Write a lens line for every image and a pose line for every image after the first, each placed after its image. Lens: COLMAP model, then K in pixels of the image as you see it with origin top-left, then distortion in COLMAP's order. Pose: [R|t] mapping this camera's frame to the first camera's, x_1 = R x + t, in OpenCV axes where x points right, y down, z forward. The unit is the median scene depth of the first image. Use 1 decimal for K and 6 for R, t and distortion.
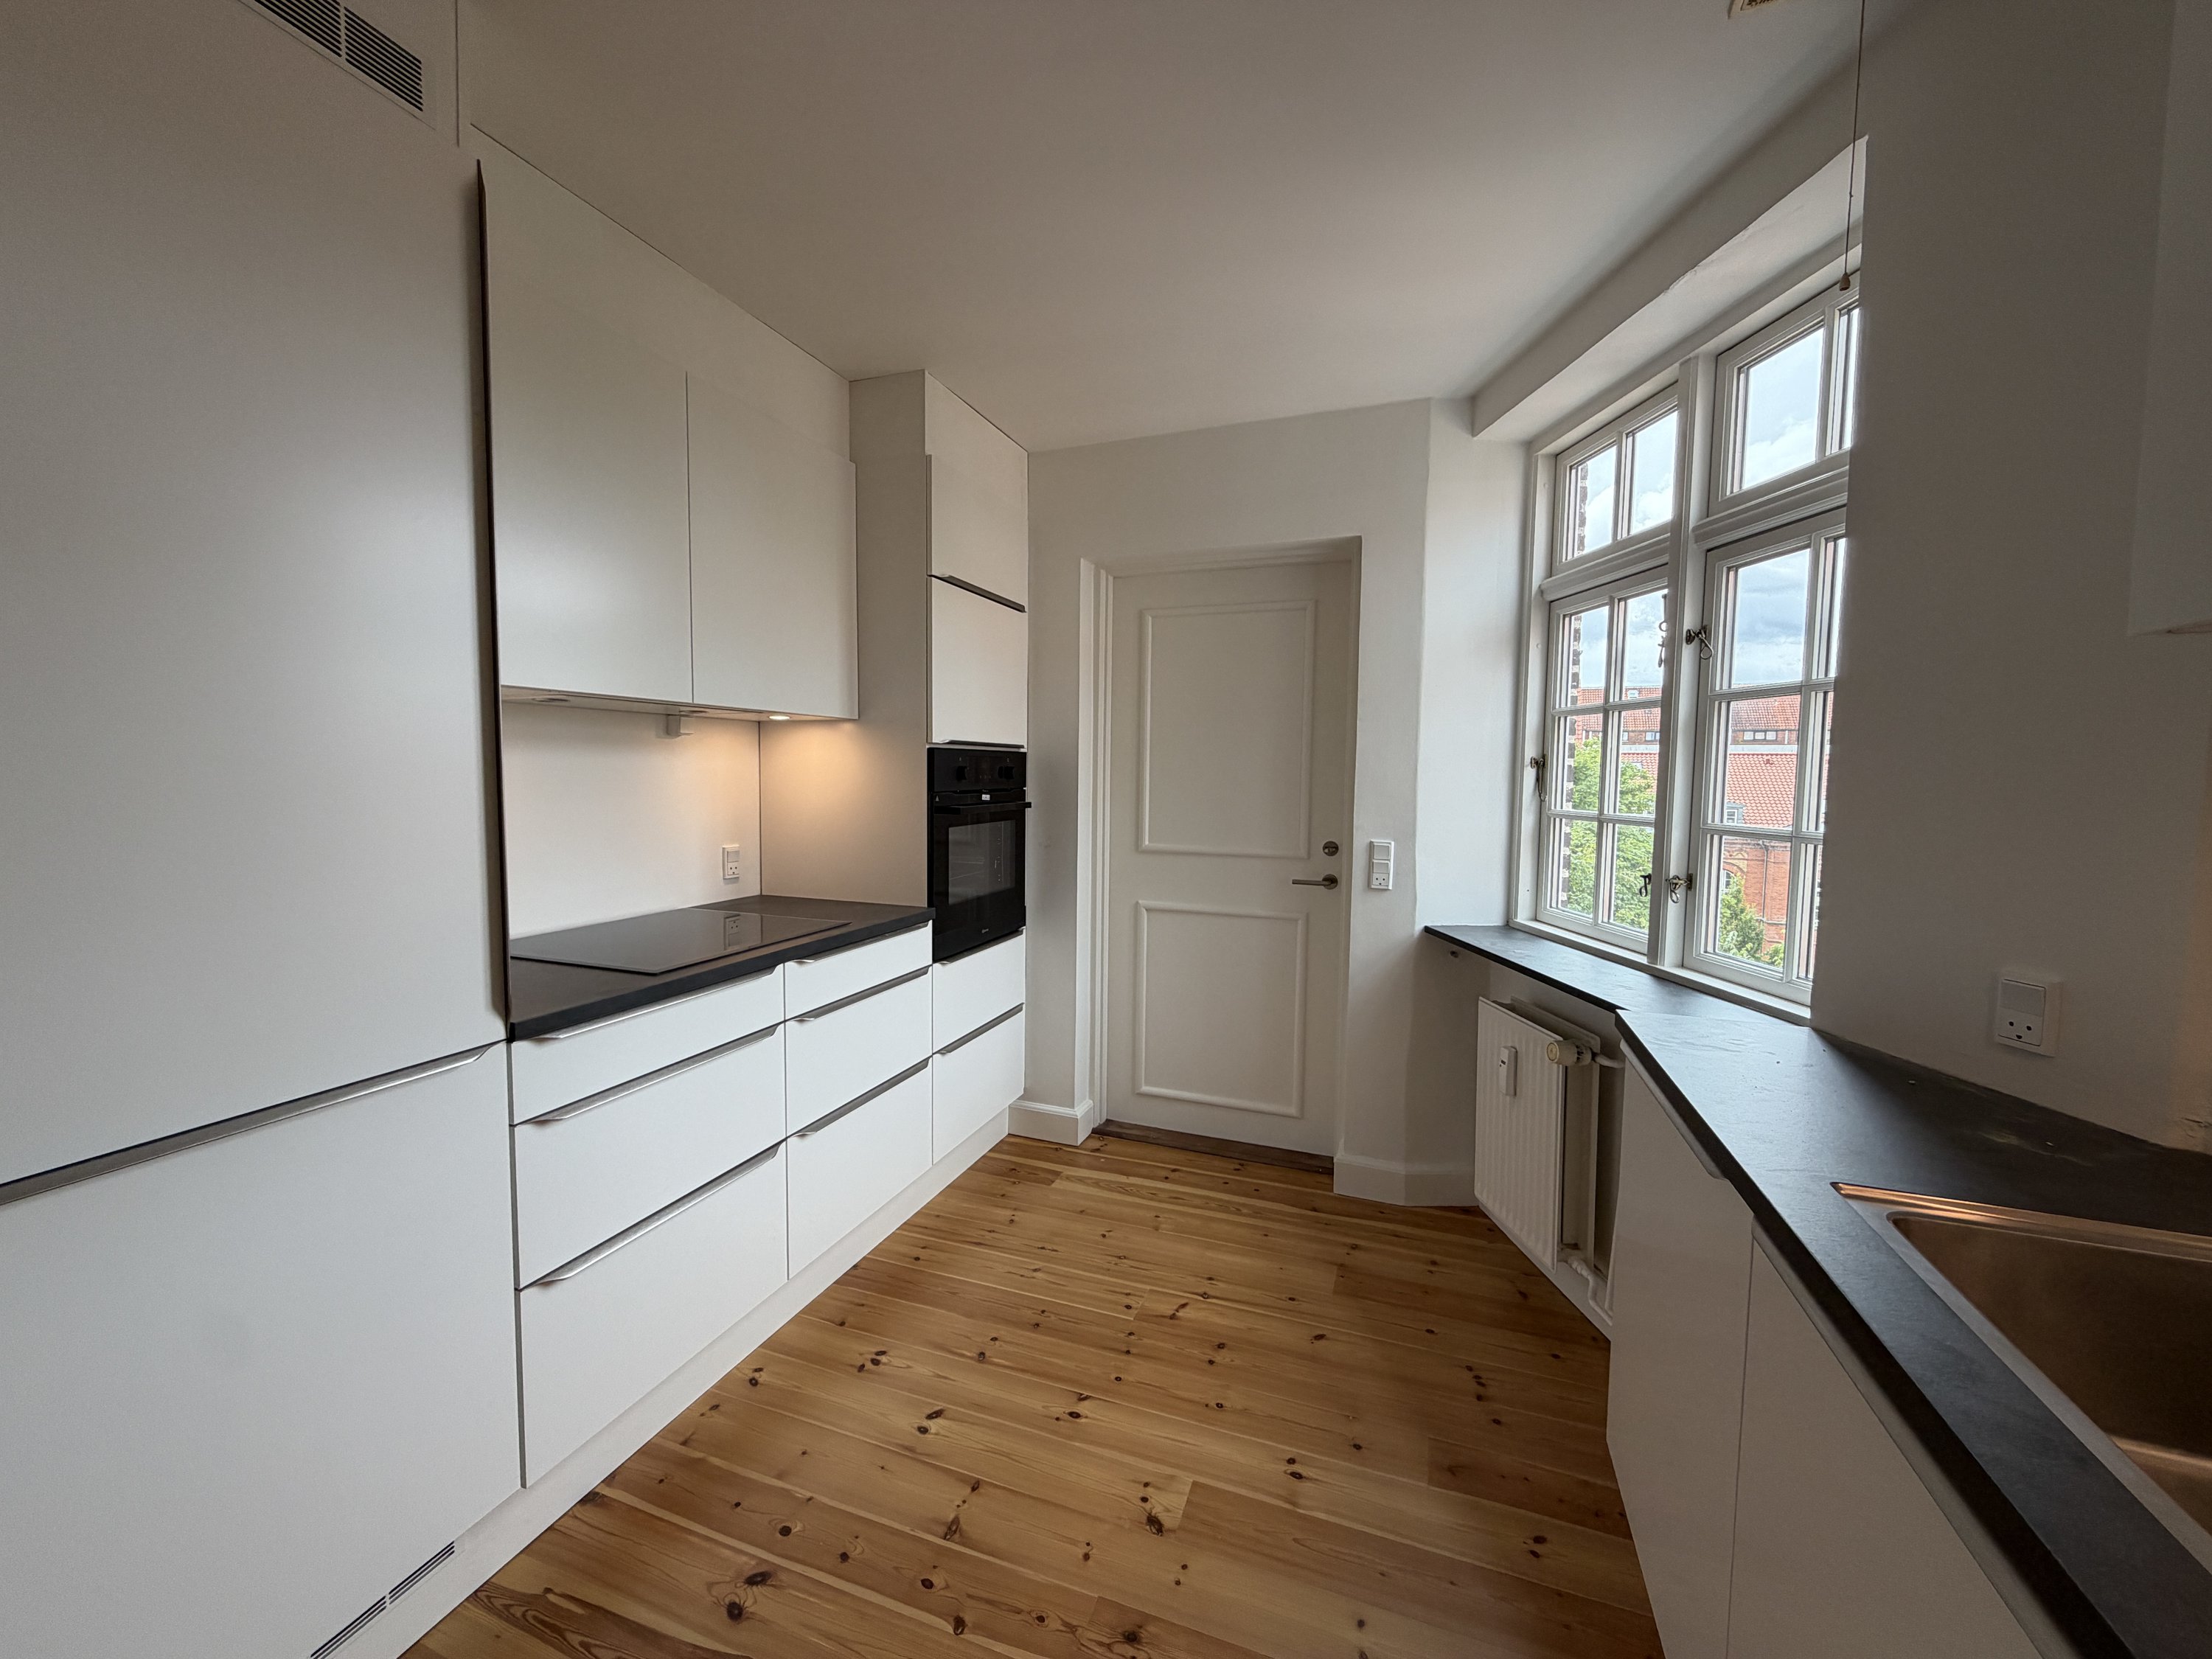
lens RADIAL K [[879.8, 0, 1109.4], [0, 879.8, 833.9], [0, 0, 1]] dist [-0.002103, 0.000119]
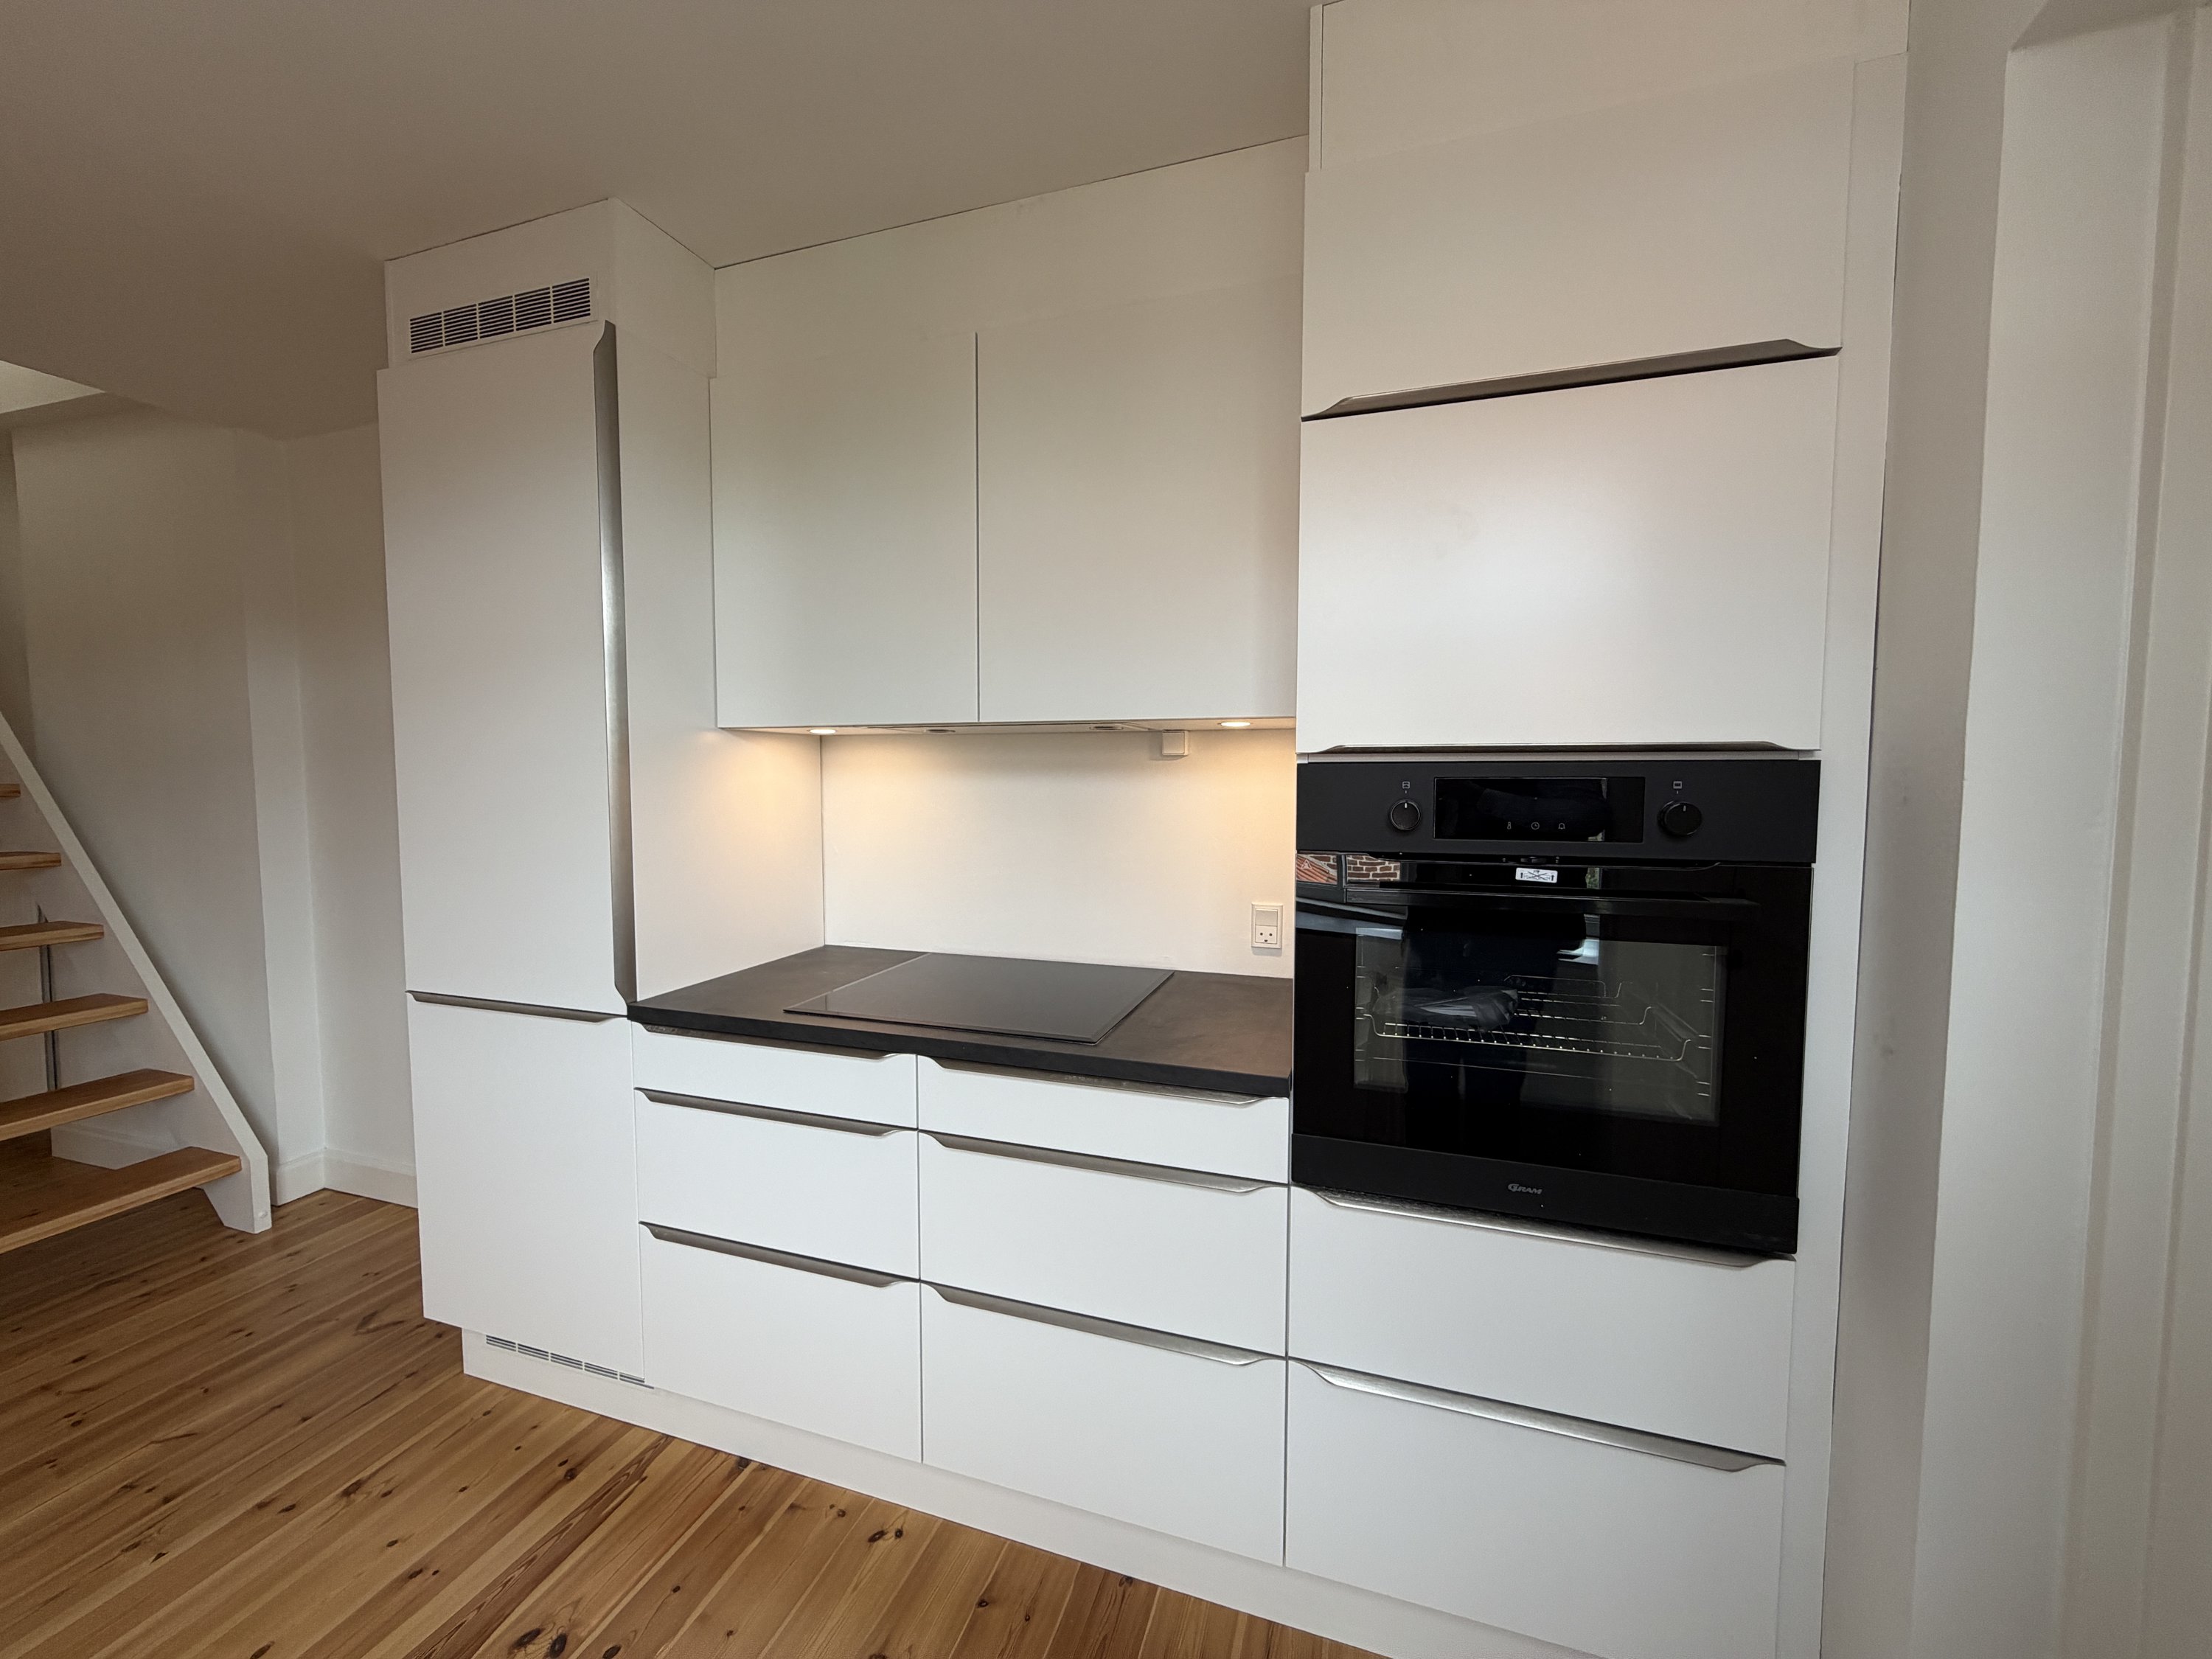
lens RADIAL K [[879.8, 0, 1109.4], [0, 879.8, 833.9], [0, 0, 1]] dist [-0.002103, 0.000119]
pose [[0.018397, 0.054914, -0.998322, 0.342311], [-0.073836, 0.995839, 0.053417, -0.086736], [0.997101, 0.072729, 0.022375, 0.996890]]
